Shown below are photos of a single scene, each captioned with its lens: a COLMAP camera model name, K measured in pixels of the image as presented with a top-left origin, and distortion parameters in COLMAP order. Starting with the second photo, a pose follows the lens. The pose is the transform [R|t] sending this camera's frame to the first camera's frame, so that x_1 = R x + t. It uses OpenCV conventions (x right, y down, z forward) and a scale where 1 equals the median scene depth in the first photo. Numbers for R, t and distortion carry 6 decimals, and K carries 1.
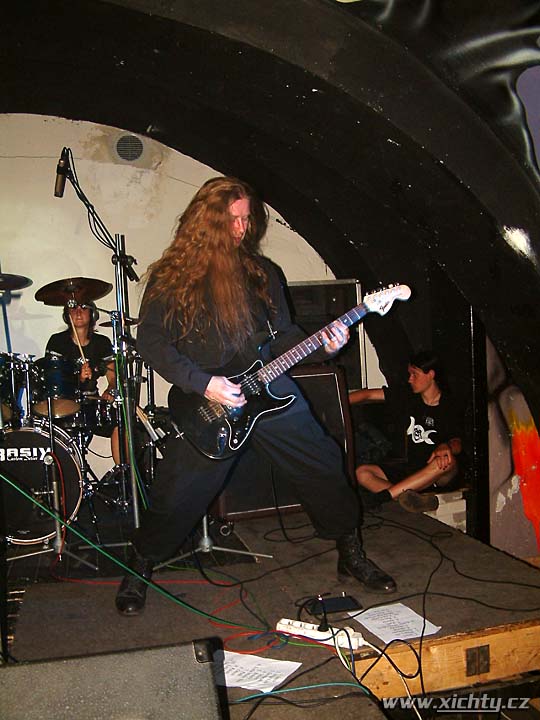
lens RADIAL K [[764.5, 0, 270.0], [0, 764.5, 360.0], [0, 0, 1]] dist [-0.213224, 0.155102]
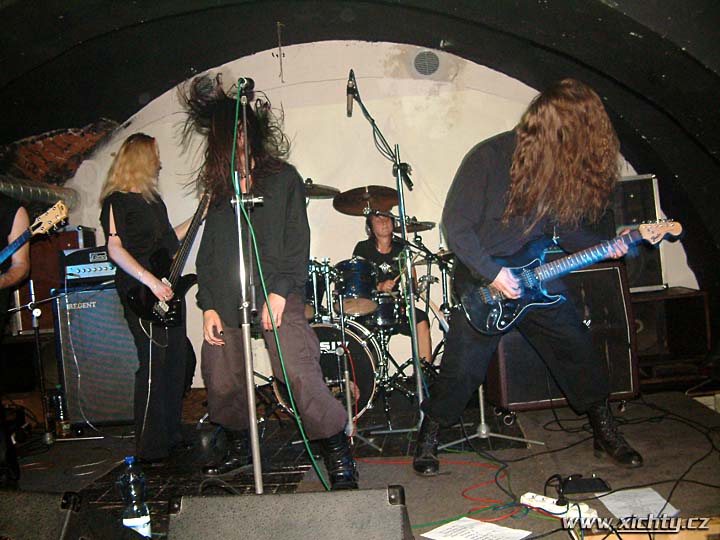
lens RADIAL K [[764.5, 0, 360.0], [0, 764.5, 270.0], [0, 0, 1]] dist [-0.213224, 0.155102]
pose [[0.940503, -0.028264, -0.338608, 0.105871], [0.027722, 0.999595, -0.006437, 0.018743], [0.338653, -0.003333, 0.940906, -0.048785]]
